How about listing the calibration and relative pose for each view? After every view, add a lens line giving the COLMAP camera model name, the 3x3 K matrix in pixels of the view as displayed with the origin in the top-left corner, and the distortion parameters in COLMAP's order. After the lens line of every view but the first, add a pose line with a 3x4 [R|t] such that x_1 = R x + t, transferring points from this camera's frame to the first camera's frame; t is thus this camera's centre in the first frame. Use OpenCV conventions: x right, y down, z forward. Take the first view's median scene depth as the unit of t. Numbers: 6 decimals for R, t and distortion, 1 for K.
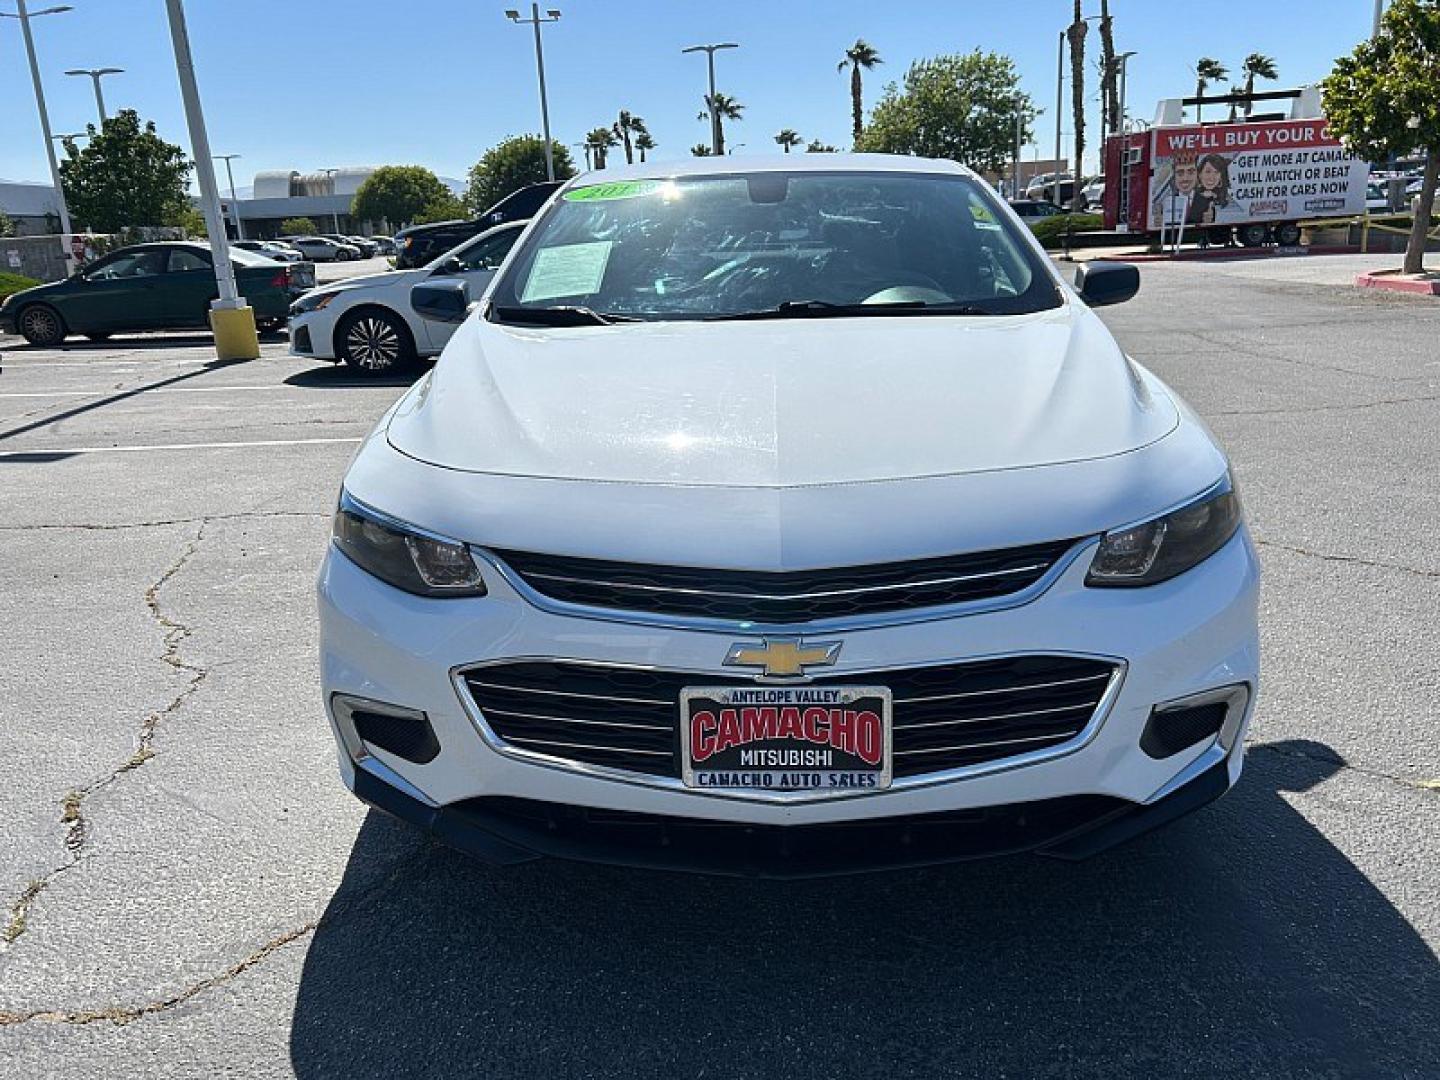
lens RADIAL K [[1120.9, 0, 717.1], [0, 1120.9, 501.7], [0, 0, 1]] dist [0.069808, -0.084469]
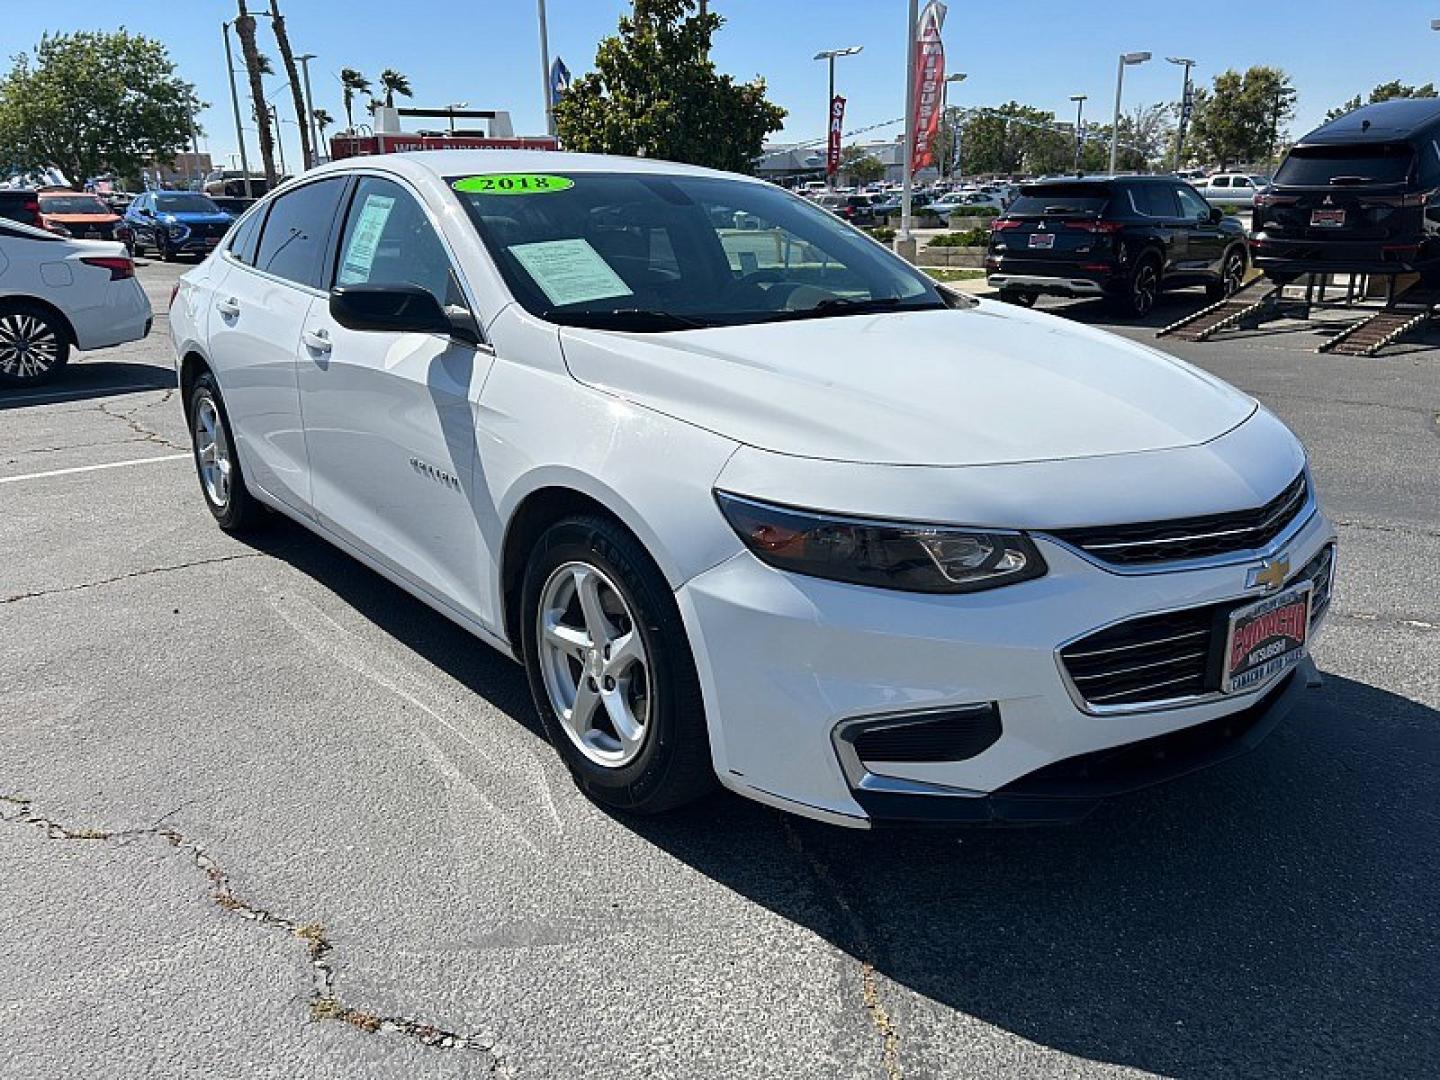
lens RADIAL K [[1069.9, 0, 720.0], [0, 1069.9, 540.0], [0, 0, 1]] dist [0.066138, -0.073350]
pose [[0.754541, -0.157673, 0.637030, -0.047554], [0.130398, 0.987374, 0.089935, -0.003532], [-0.643168, 0.015207, 0.765574, 0.018920]]
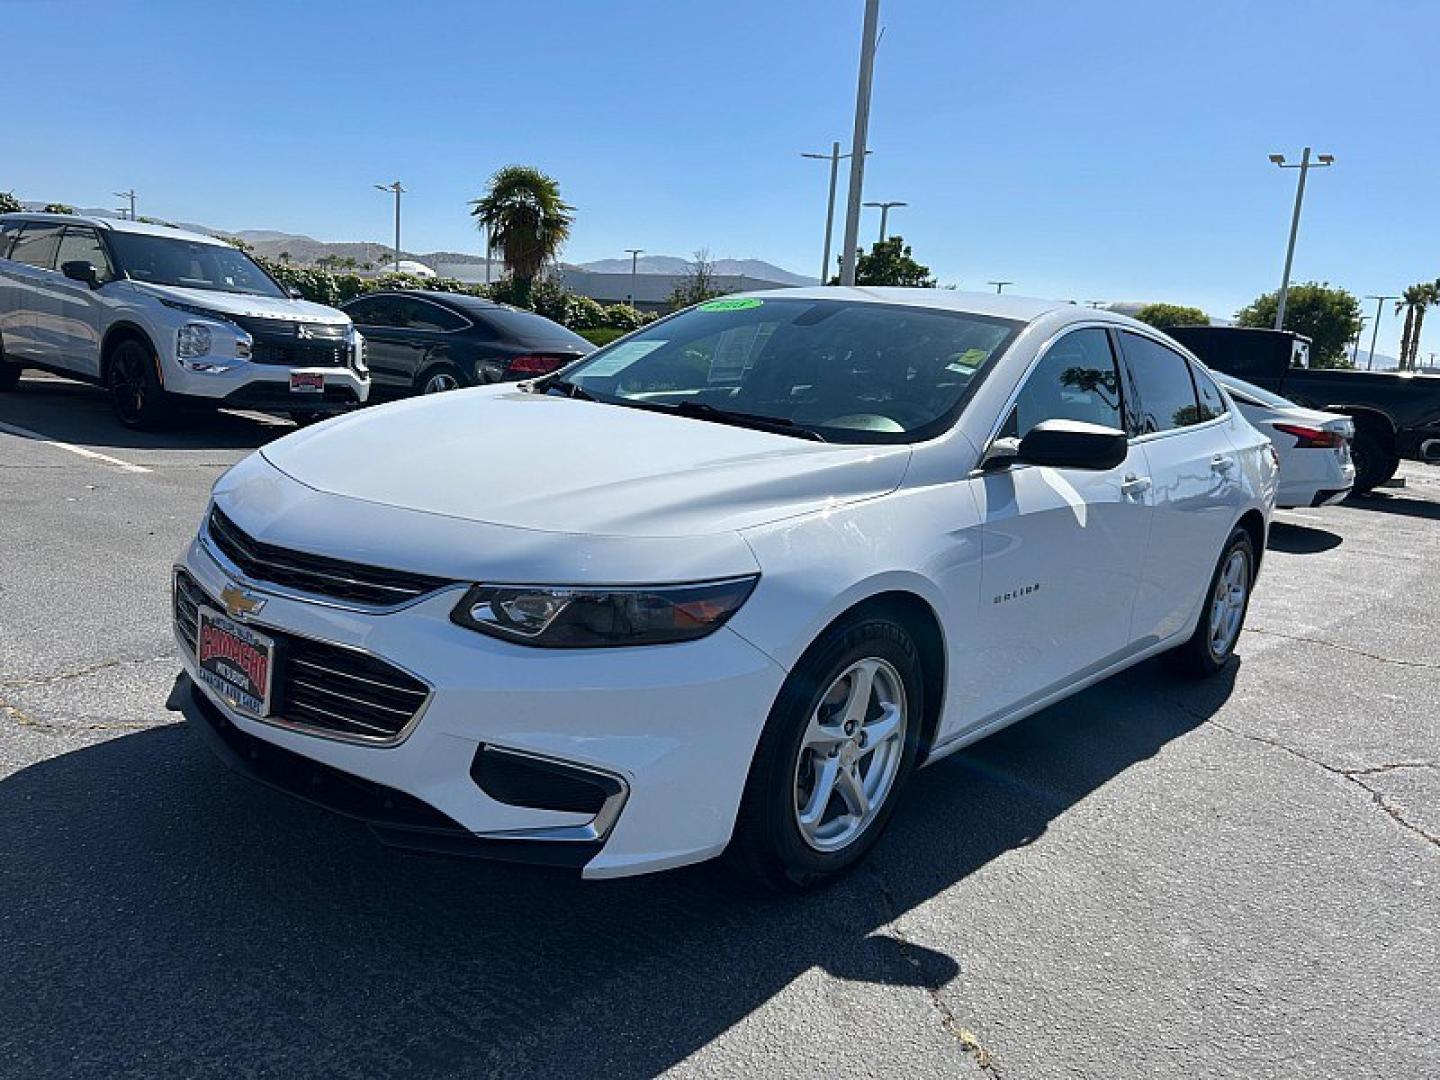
lens RADIAL K [[1120.9, 0, 717.1], [0, 1120.9, 501.7], [0, 0, 1]] dist [0.069808, -0.084469]
pose [[0.774888, 0.197632, -0.600408, 0.053380], [-0.262864, 0.964588, -0.021746, -0.004112], [0.574849, 0.174677, 0.799398, 0.008285]]
